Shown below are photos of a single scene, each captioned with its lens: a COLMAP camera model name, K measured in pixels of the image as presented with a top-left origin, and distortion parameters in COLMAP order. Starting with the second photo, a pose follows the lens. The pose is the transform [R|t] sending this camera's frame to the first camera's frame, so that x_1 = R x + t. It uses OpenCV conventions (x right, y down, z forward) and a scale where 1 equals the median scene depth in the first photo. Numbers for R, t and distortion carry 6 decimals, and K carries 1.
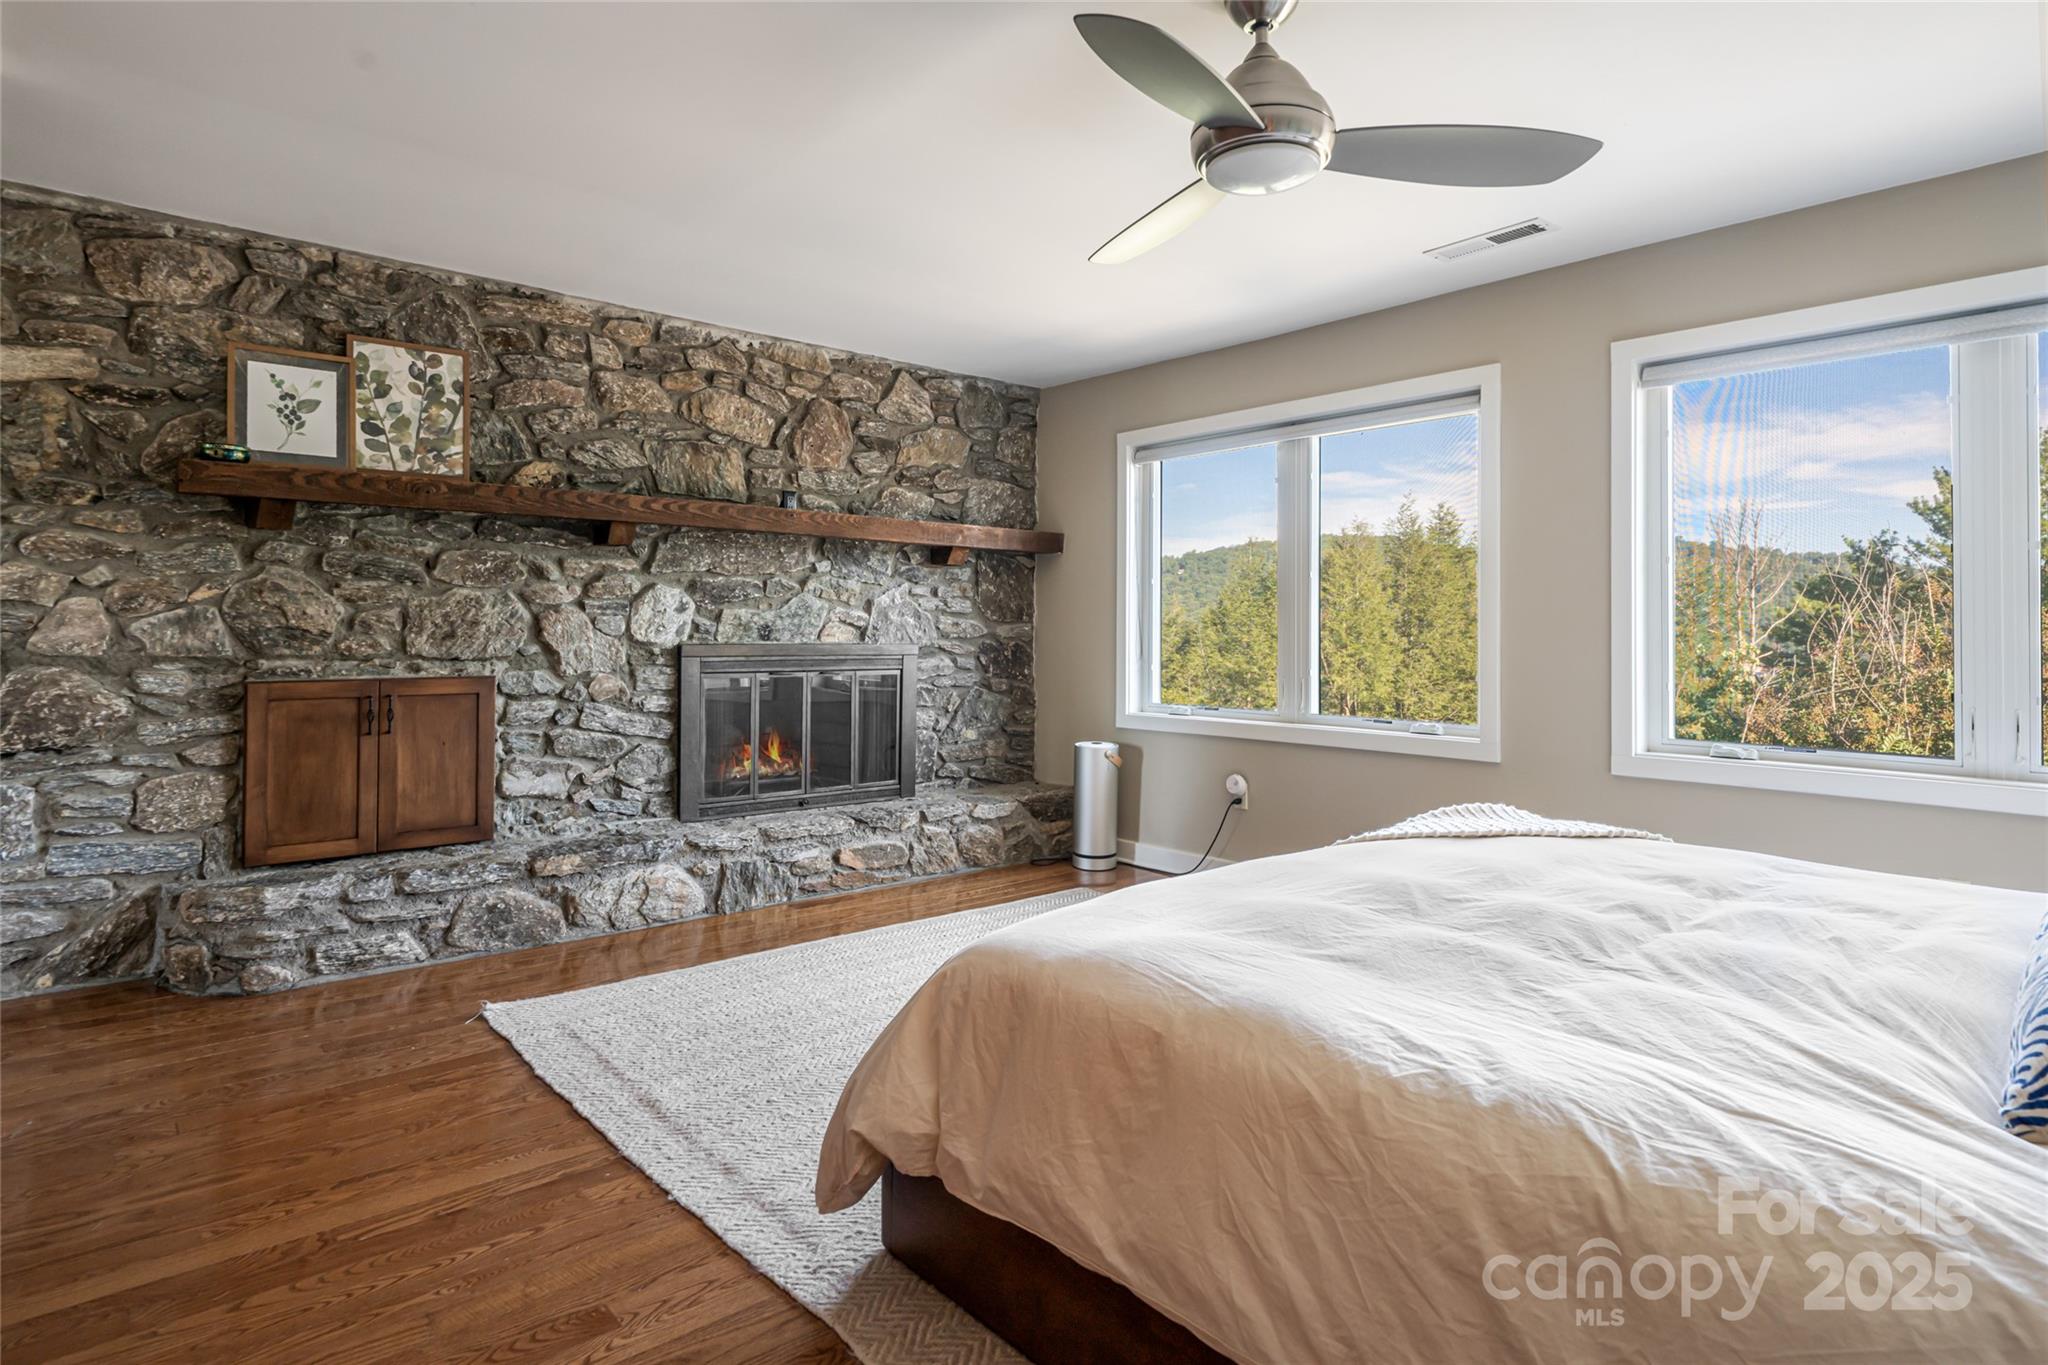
lens RADIAL K [[1155.8, 0, 1023.8], [0, 1155.8, 633.4], [0, 0, 1]] dist [-0.001670, -0.000052]
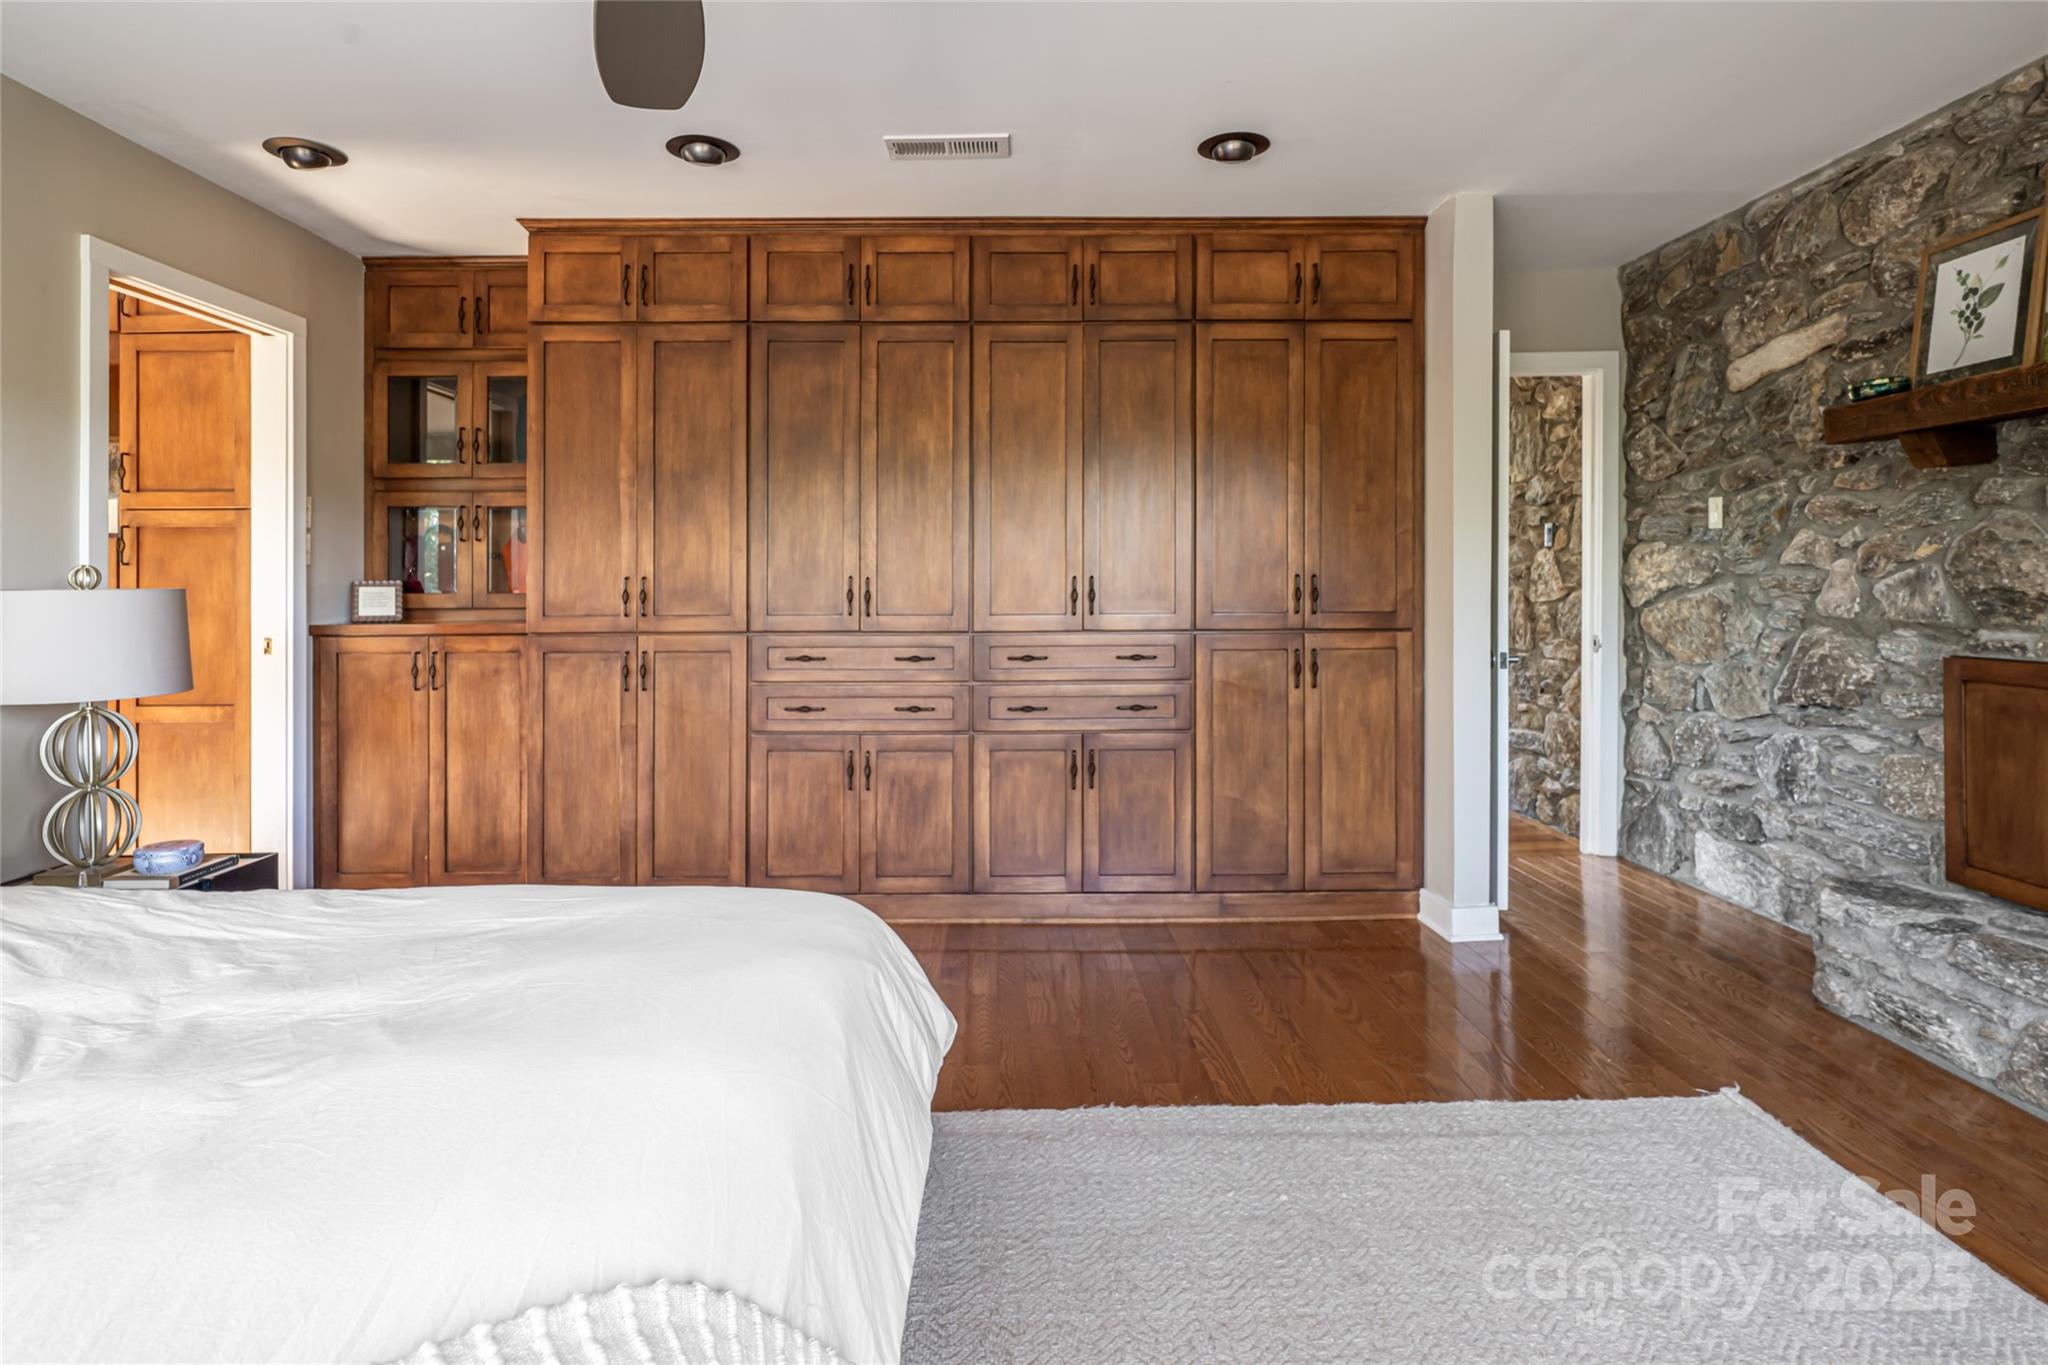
lens RADIAL K [[1082.2, 0, 1020.8], [0, 1082.2, 583.6], [0, 0, 1]] dist [0.002344, 0.001037]
pose [[-0.641490, -0.004661, -0.767117, 0.344798], [-0.001090, 0.999986, -0.005164, -0.004244], [0.767131, -0.002476, -0.641486, 1.003569]]
